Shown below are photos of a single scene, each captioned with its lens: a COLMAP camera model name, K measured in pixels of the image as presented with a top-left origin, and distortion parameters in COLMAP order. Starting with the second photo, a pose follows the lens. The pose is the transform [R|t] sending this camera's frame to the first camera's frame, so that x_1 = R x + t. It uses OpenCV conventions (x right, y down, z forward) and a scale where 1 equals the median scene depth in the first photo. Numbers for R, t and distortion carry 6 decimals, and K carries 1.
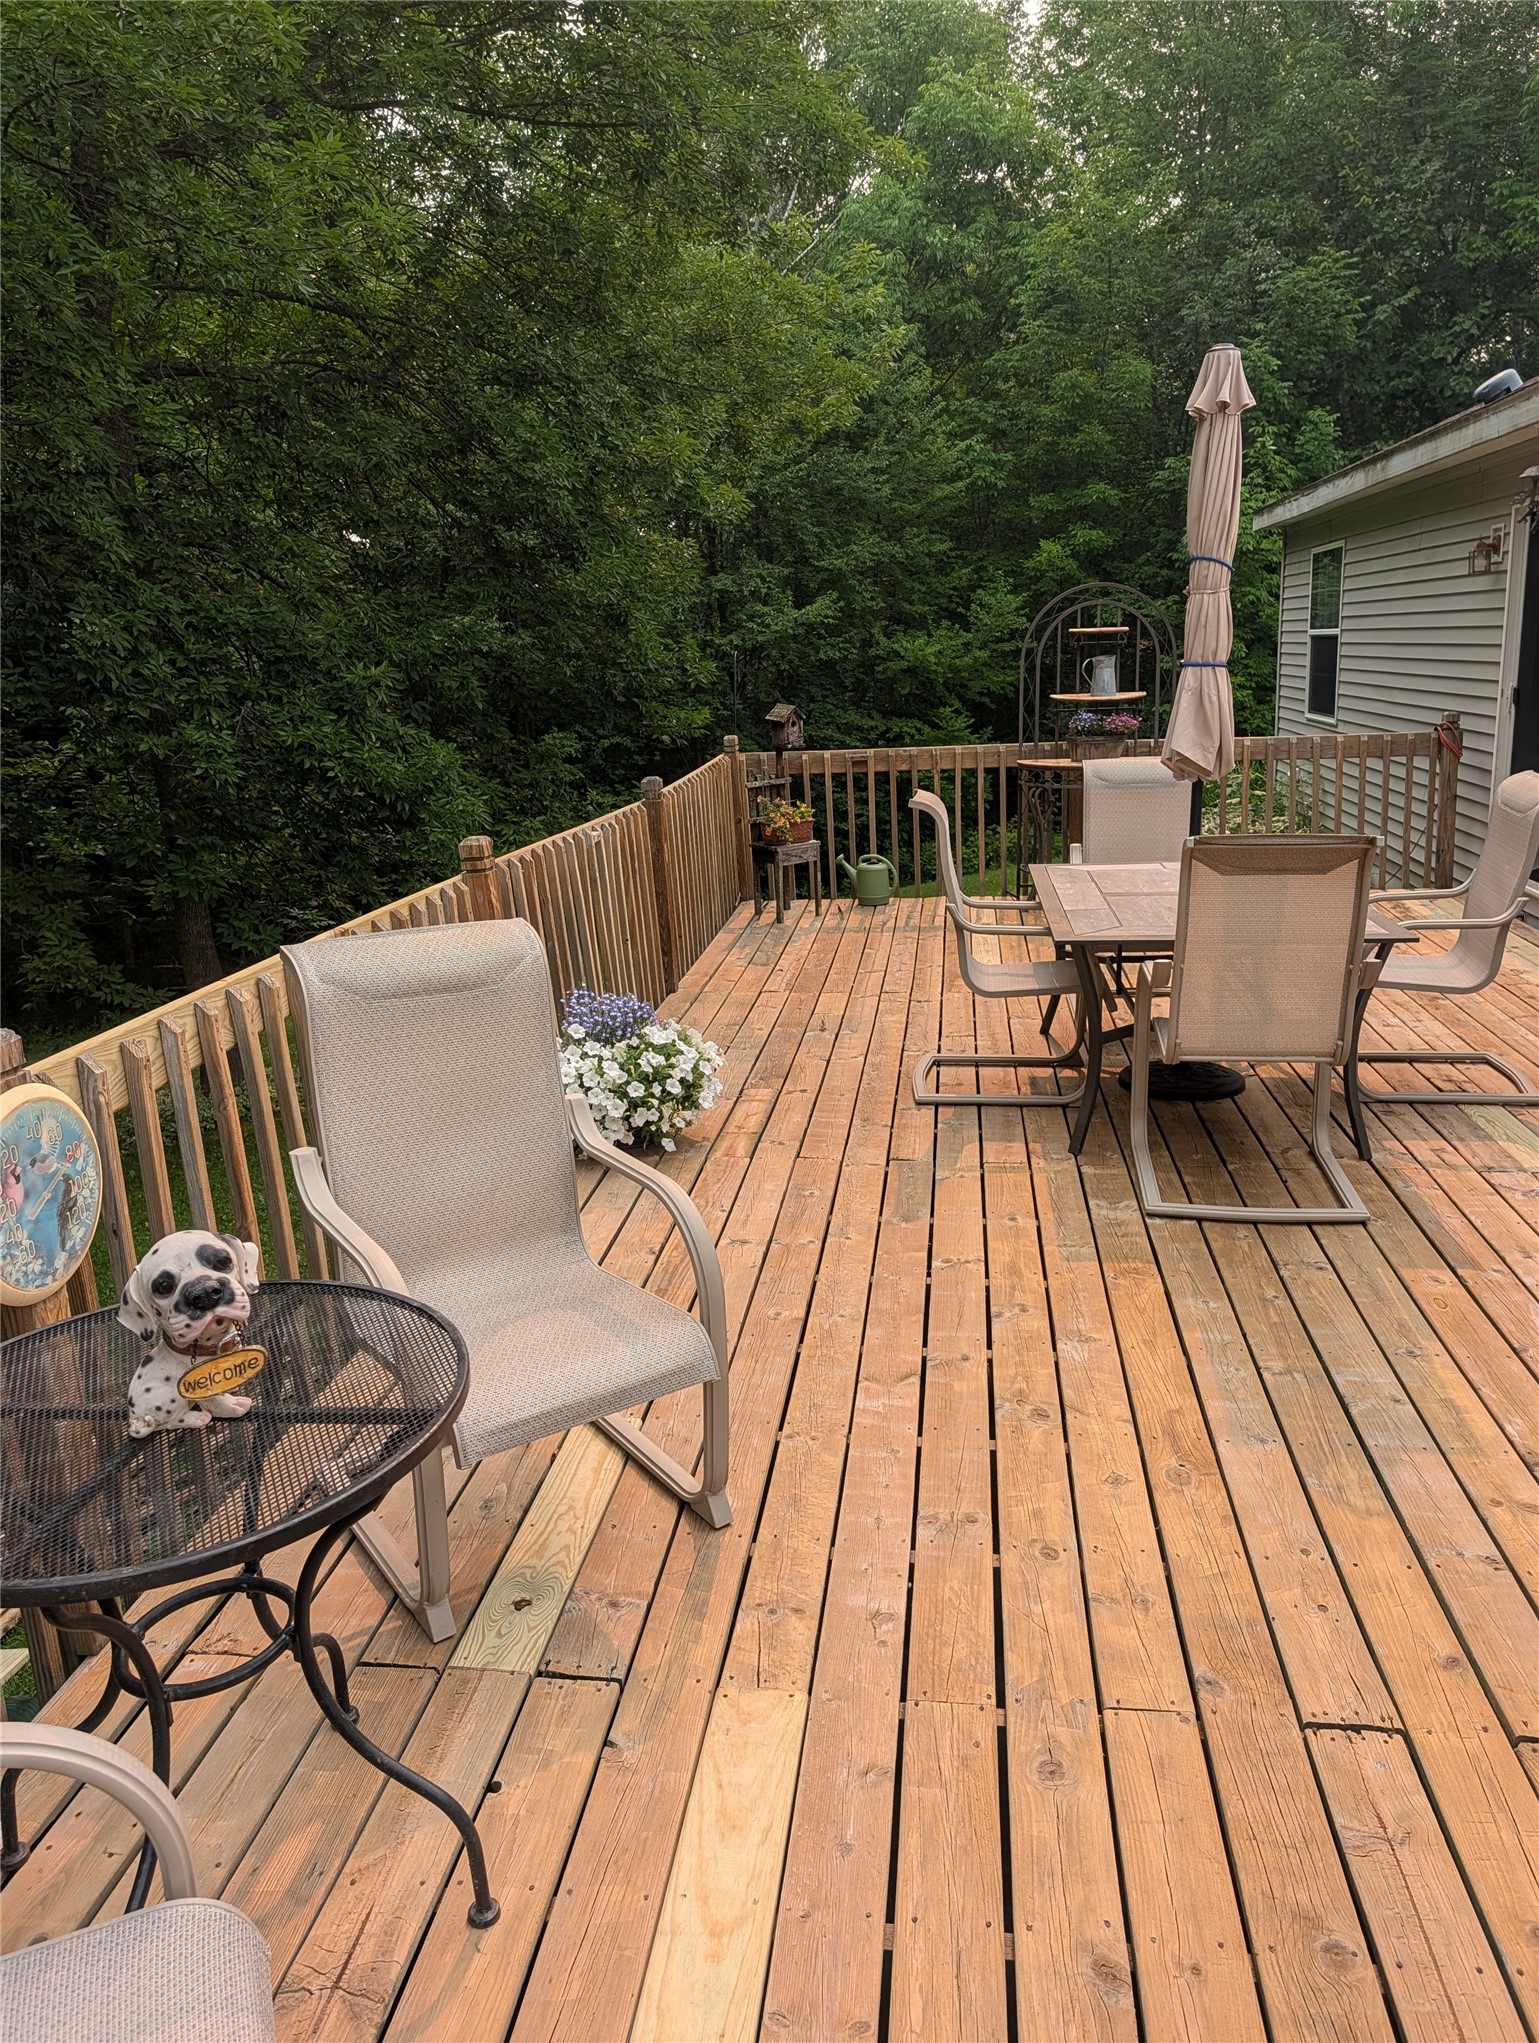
lens RADIAL K [[1463.4, 0, 777.7], [0, 1463.4, 1033.7], [0, 0, 1]] dist [0.030094, -0.030020]
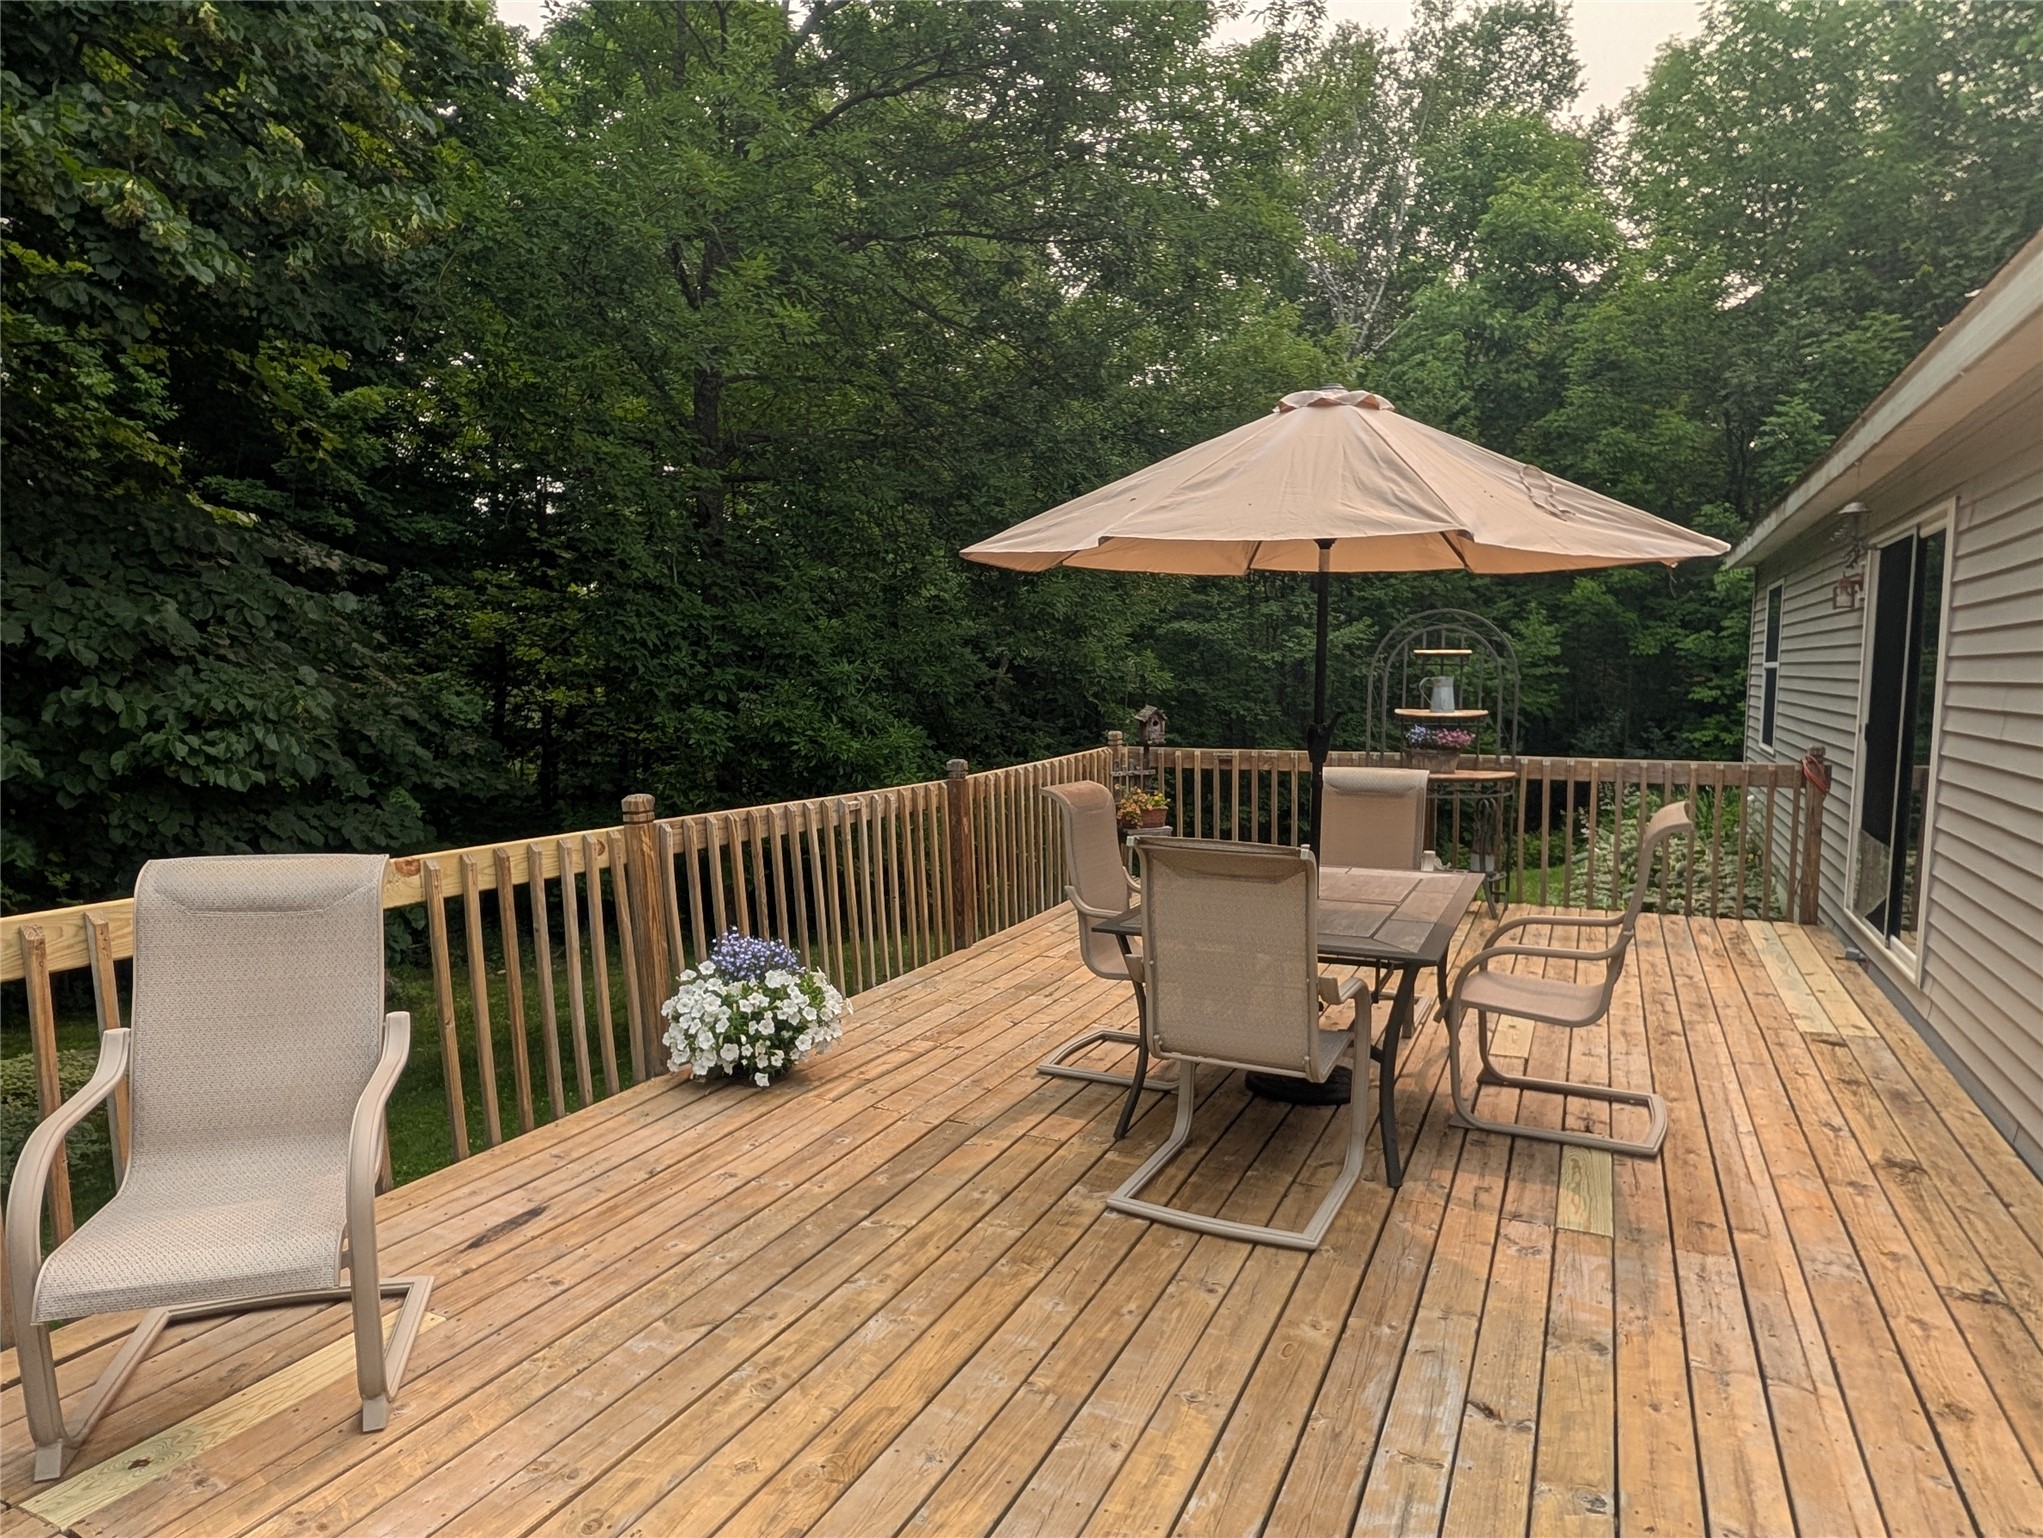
lens RADIAL K [[1261.3, 0, 1032.5], [0, 1261.3, 834.3], [0, 0, 1]] dist [0.004247, -0.004061]
pose [[0.954994, 0.073190, -0.287455, 0.193721], [-0.107525, 0.988587, -0.105517, -0.014470], [0.276452, 0.131677, 0.951964, 0.059741]]
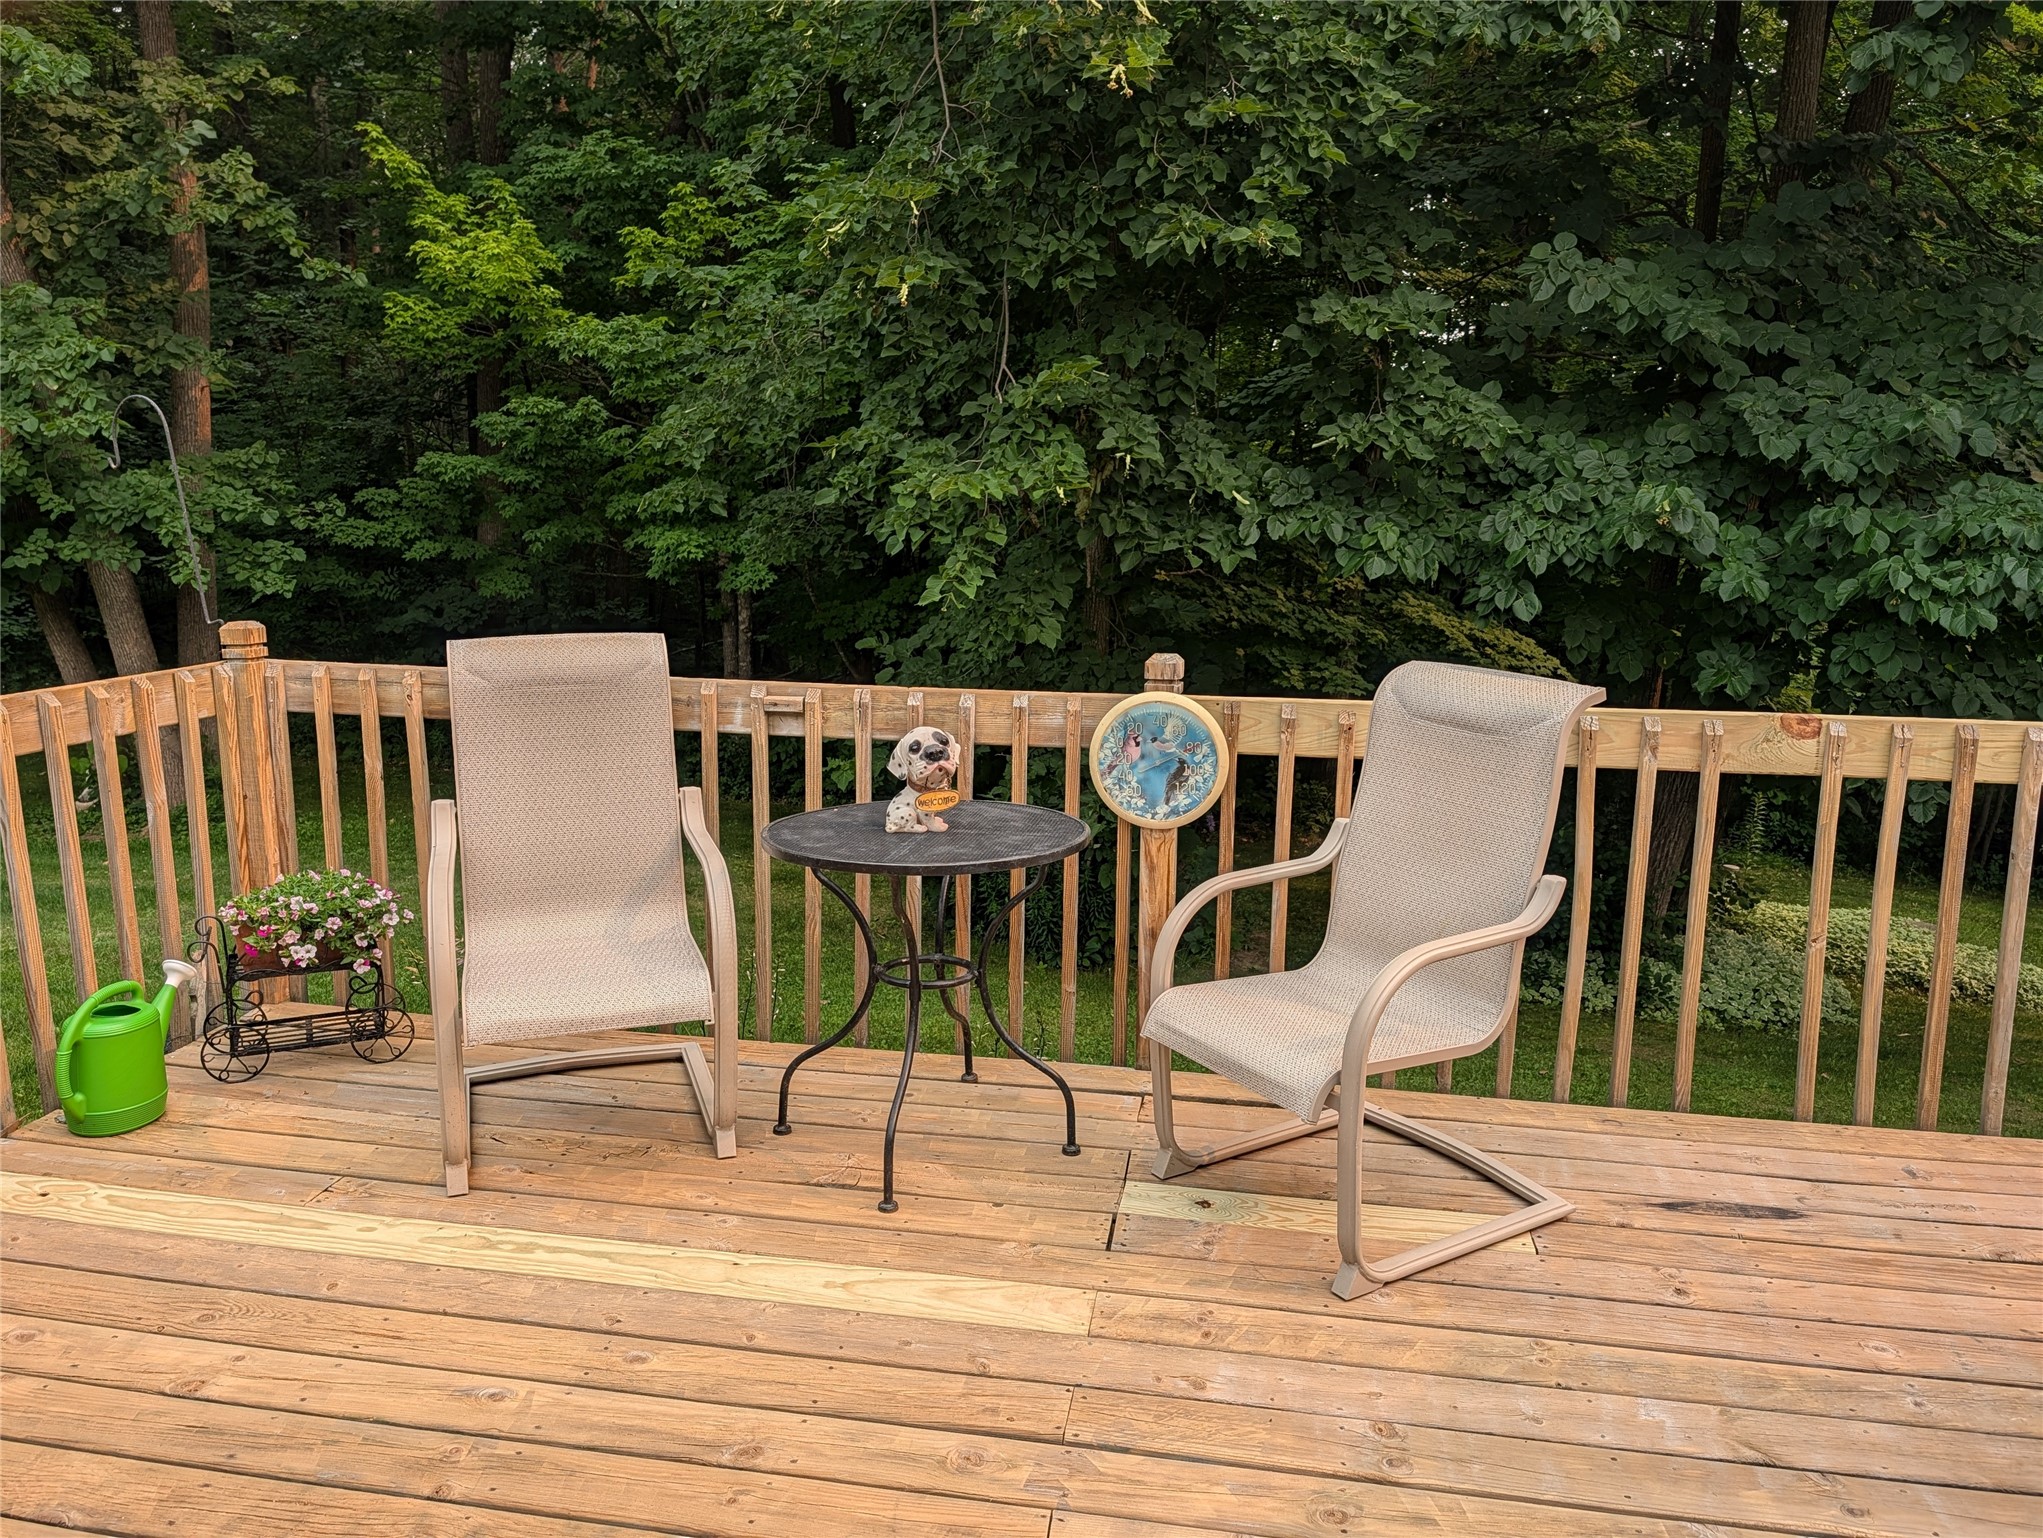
lens RADIAL K [[1463.4, 0, 1014.8], [0, 1463.4, 769.2], [0, 0, 1]] dist [0.030094, -0.030020]
pose [[-0.051128, 0.211791, -0.975977, 0.253100], [-0.253512, 0.942493, 0.217805, -0.045385], [0.965980, 0.258558, 0.005504, 0.206340]]
